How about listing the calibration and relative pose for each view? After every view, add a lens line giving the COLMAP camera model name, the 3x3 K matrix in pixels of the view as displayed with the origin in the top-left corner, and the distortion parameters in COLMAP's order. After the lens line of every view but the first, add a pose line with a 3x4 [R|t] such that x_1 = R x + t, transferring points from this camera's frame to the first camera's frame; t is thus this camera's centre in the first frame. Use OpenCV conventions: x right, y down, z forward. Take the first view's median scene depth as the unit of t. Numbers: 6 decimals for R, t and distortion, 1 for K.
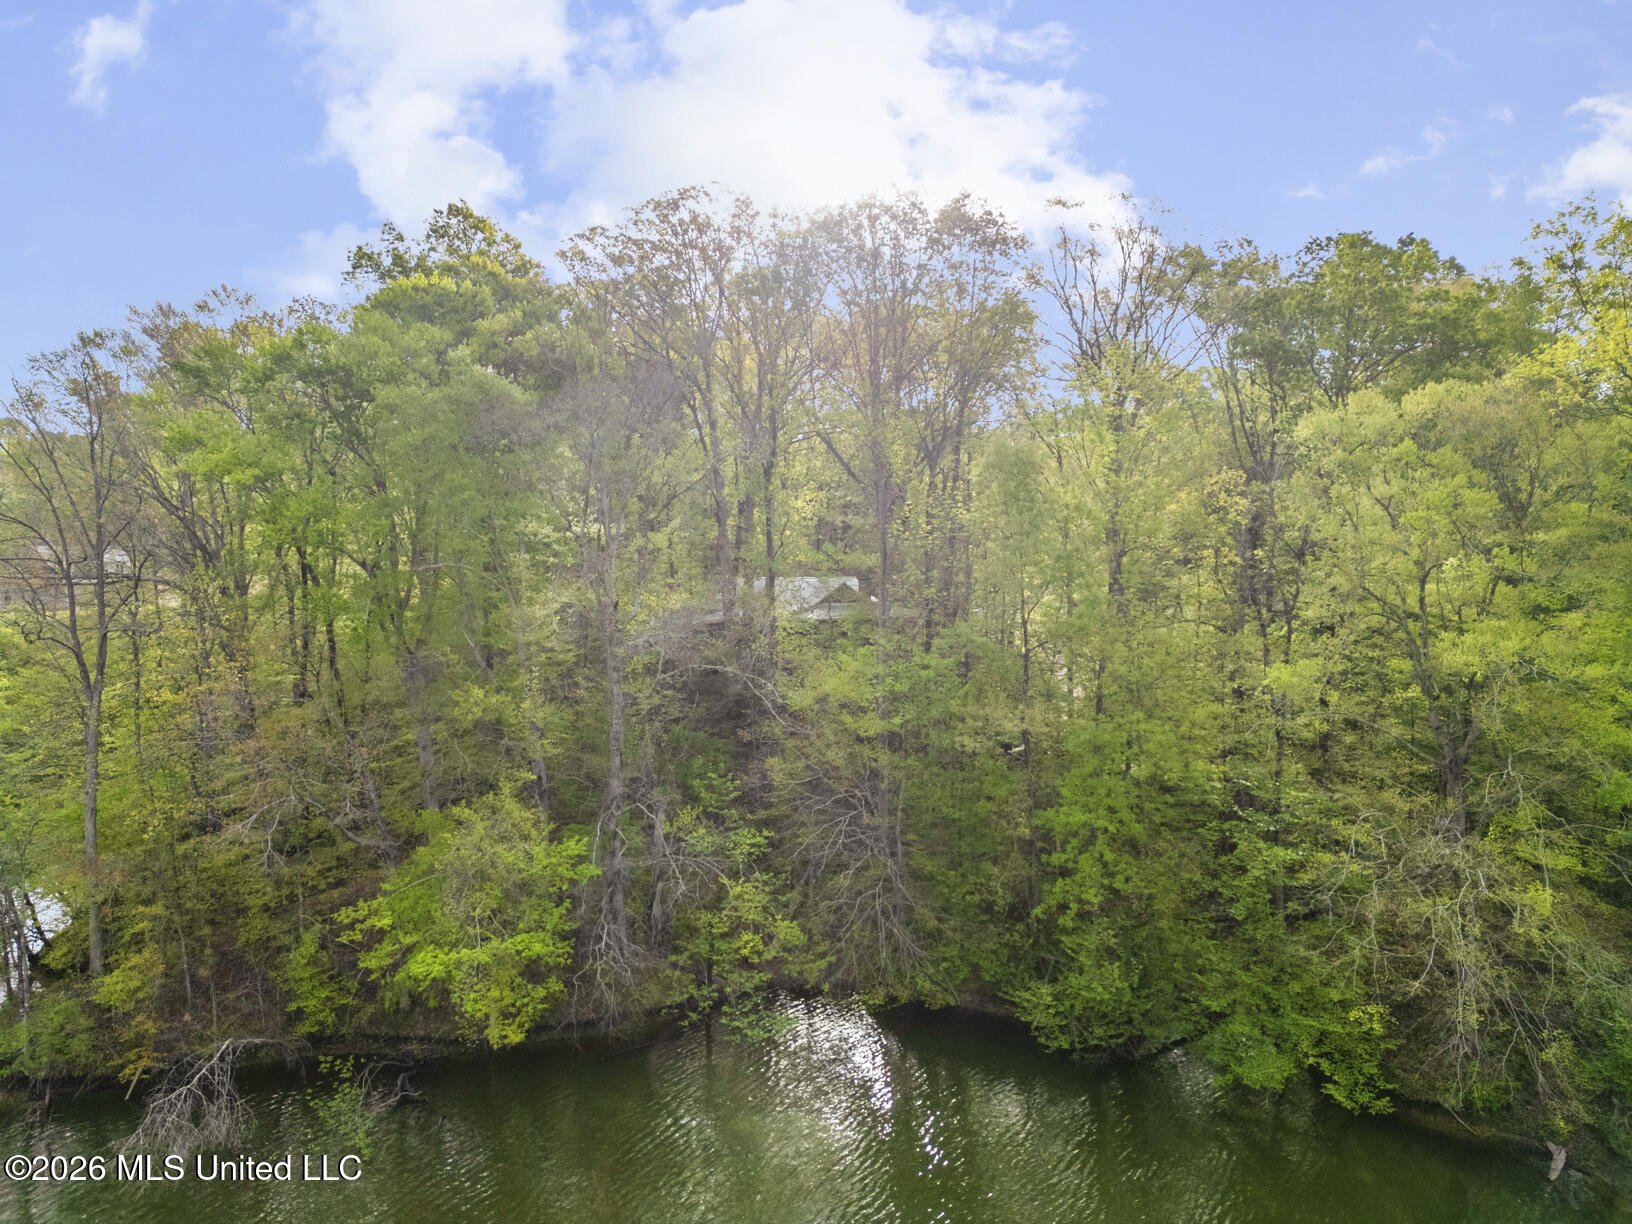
lens RADIAL K [[1148.0, 0, 816.0], [0, 1148.0, 612.0], [0, 0, 1]] dist [0.030799, -0.001400]
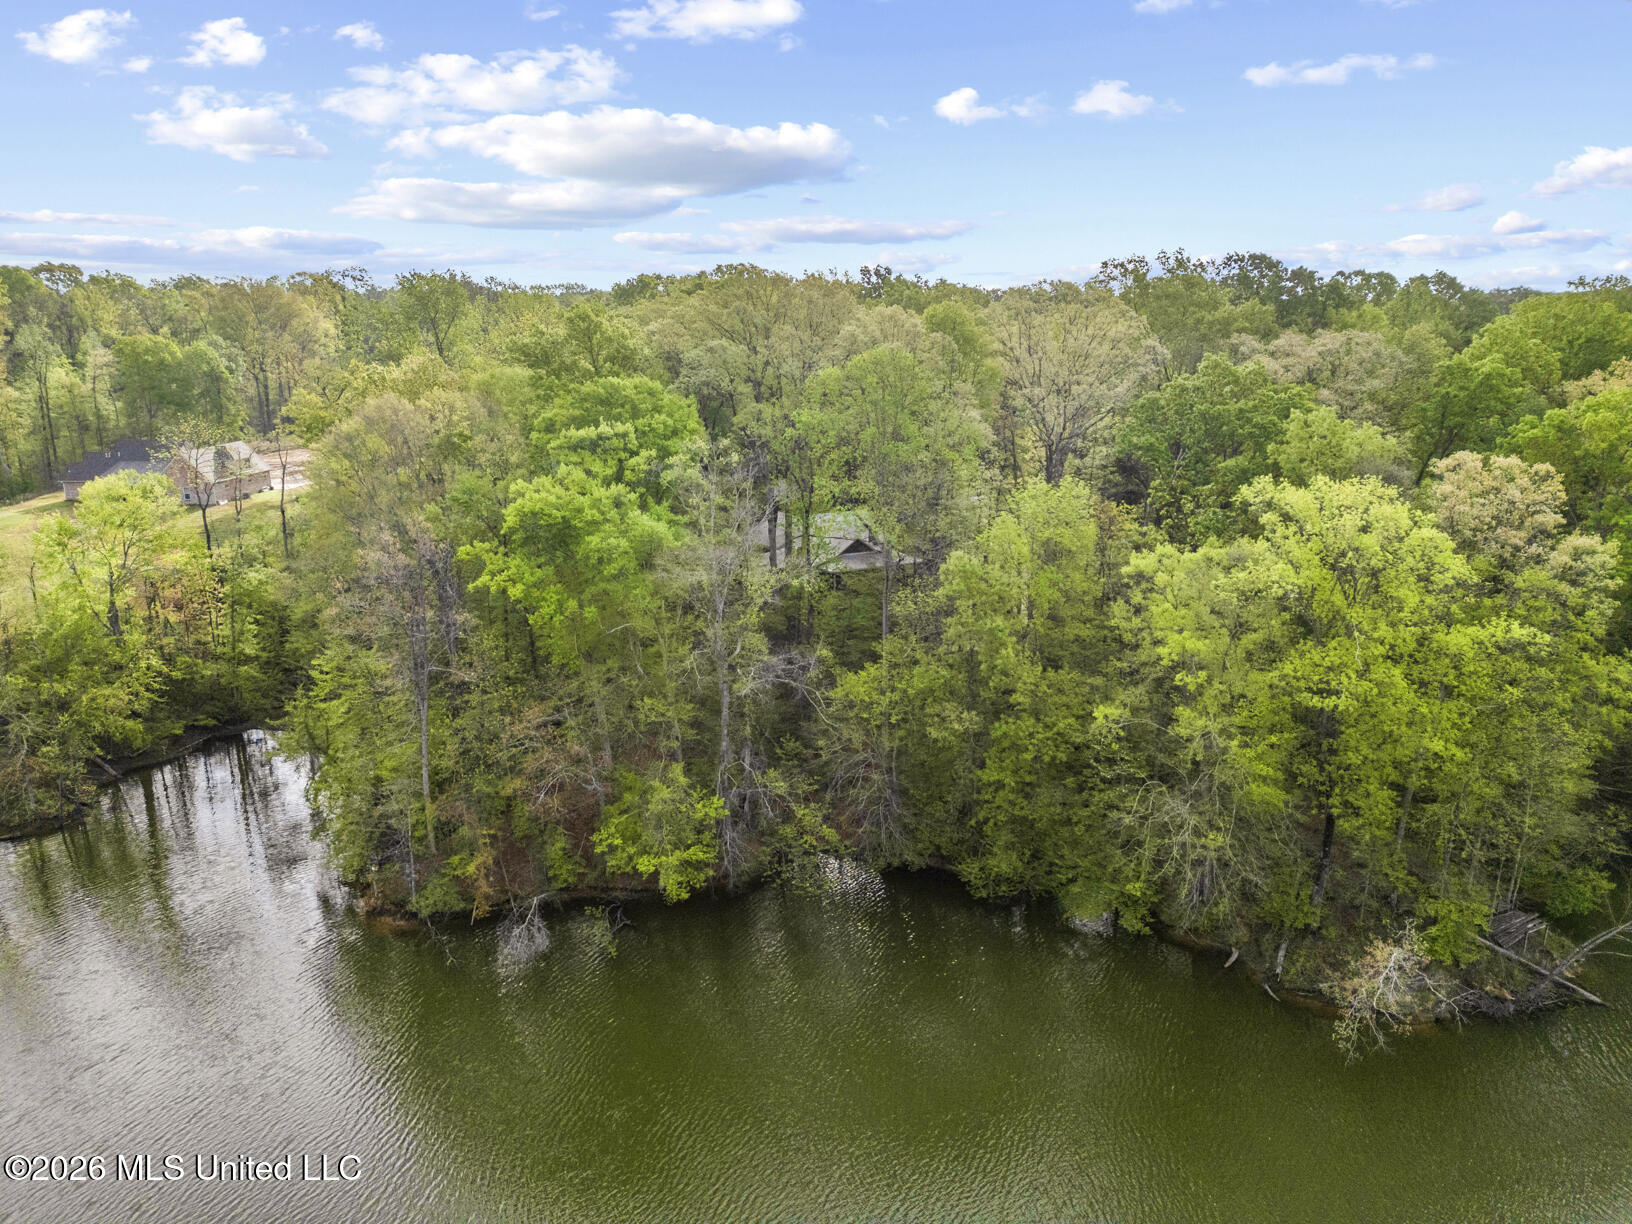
lens RADIAL K [[1132.8, 0, 814.2], [0, 1132.8, 611.2], [0, 0, 1]] dist [0.085856, -0.082829]
pose [[0.999959, -0.004879, -0.007687, -0.035059], [0.006325, 0.979563, 0.201040, -0.420091], [0.006549, -0.201080, 0.979553, -0.659526]]
